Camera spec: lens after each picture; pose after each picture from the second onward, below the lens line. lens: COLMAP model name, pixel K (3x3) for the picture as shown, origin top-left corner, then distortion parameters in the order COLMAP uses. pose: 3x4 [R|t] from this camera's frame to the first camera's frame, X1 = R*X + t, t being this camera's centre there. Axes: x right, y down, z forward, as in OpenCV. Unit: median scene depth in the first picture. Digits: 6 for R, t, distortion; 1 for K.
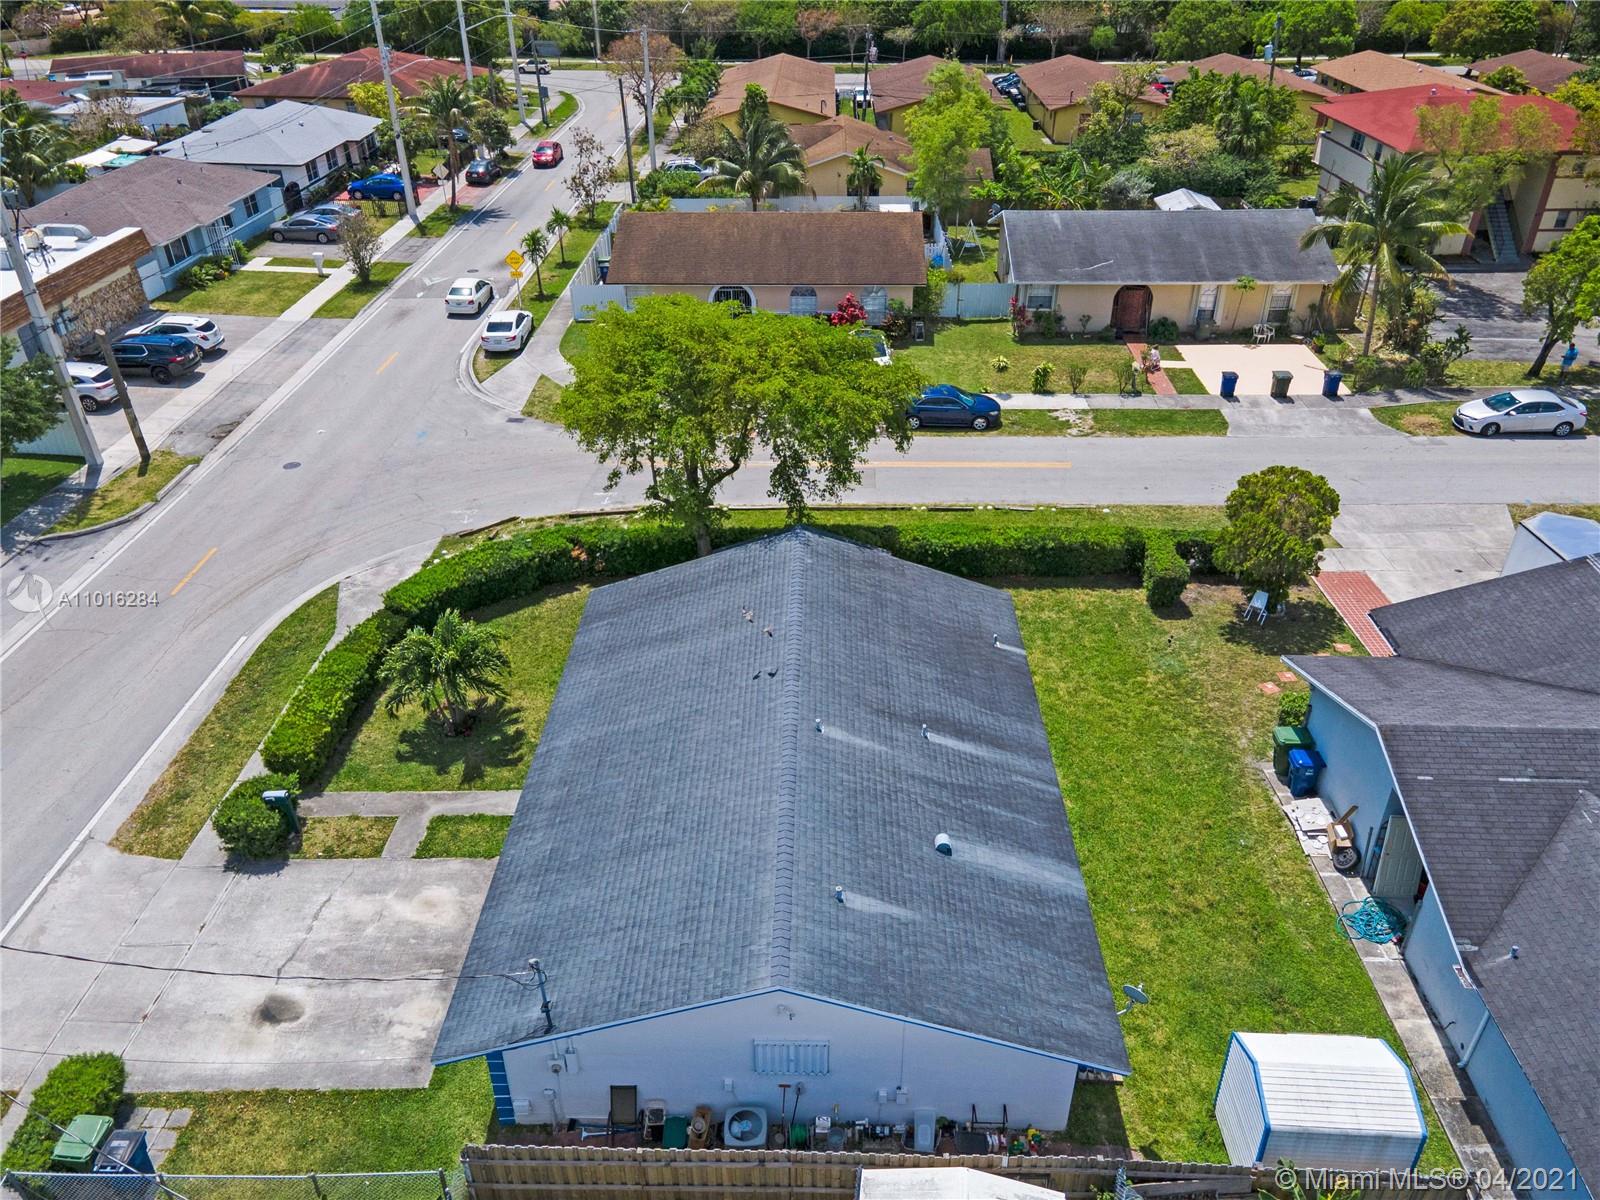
lens RADIAL K [[1166.5, 0, 800.3], [0, 1166.5, 601.7], [0, 0, 1]] dist [0.030607, 0.026890]
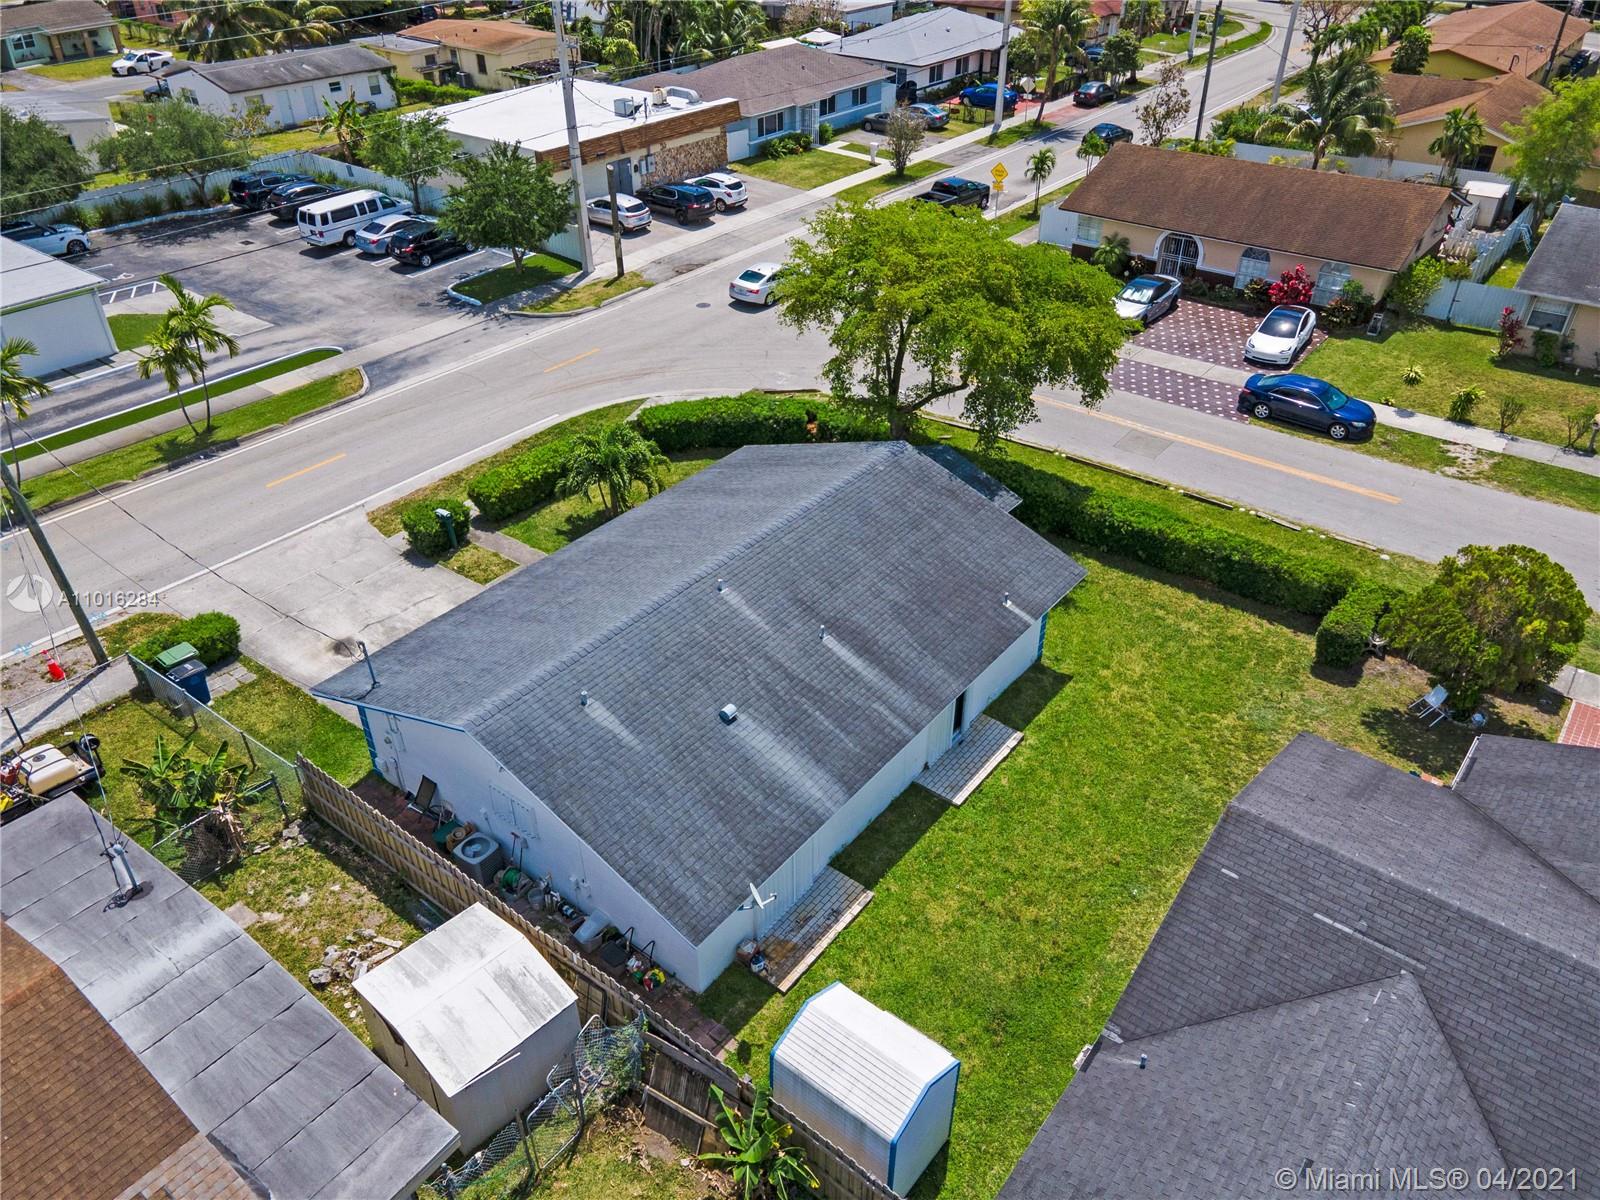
lens RADIAL K [[1166.5, 0, 803.6], [0, 1166.5, 594.6], [0, 0, 1]] dist [0.030607, 0.026890]
pose [[0.804379, 0.338661, -0.488142, 0.283817], [-0.317407, 0.939506, 0.128771, -0.023148], [0.502222, 0.051359, 0.863212, 0.046650]]
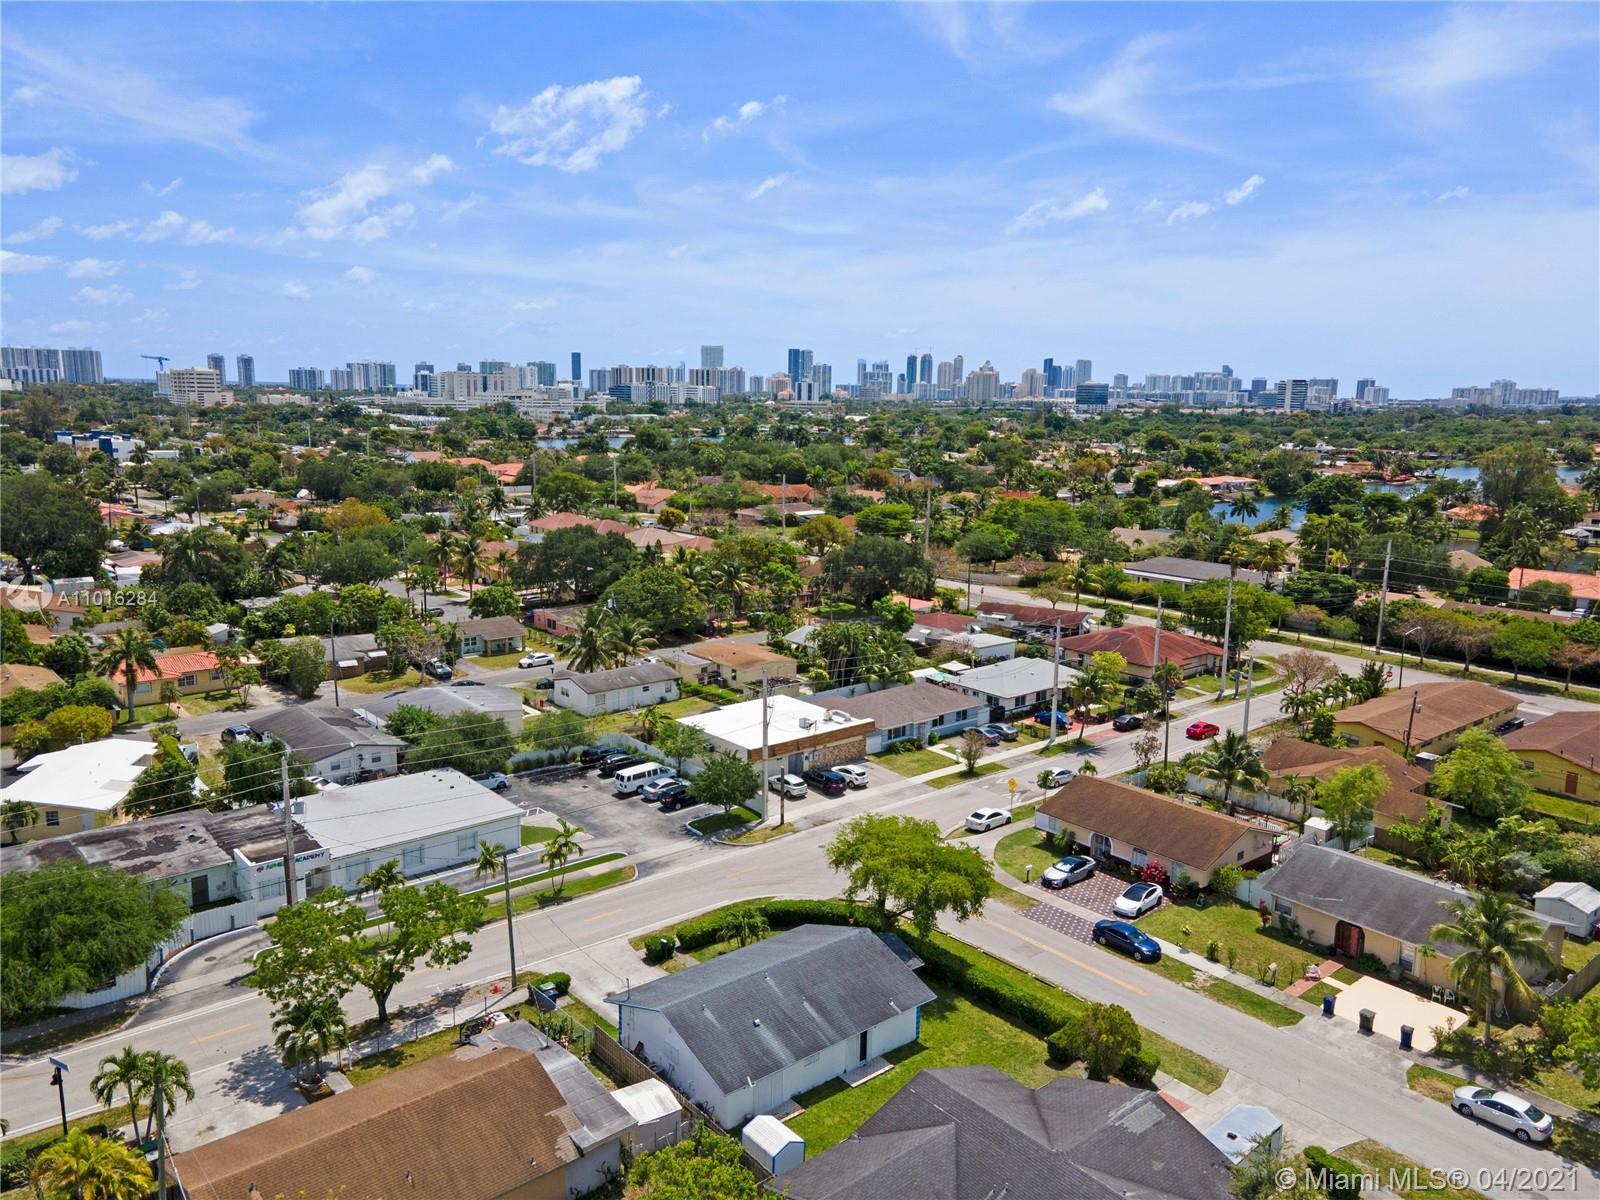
lens RADIAL K [[1166.5, 0, 812.5], [0, 1166.5, 605.2], [0, 0, 1]] dist [0.030607, 0.026890]
pose [[0.668170, 0.155430, -0.727593, 0.891286], [-0.413113, 0.890836, -0.189072, -0.087402], [0.618778, 0.426910, 0.659440, -0.503164]]
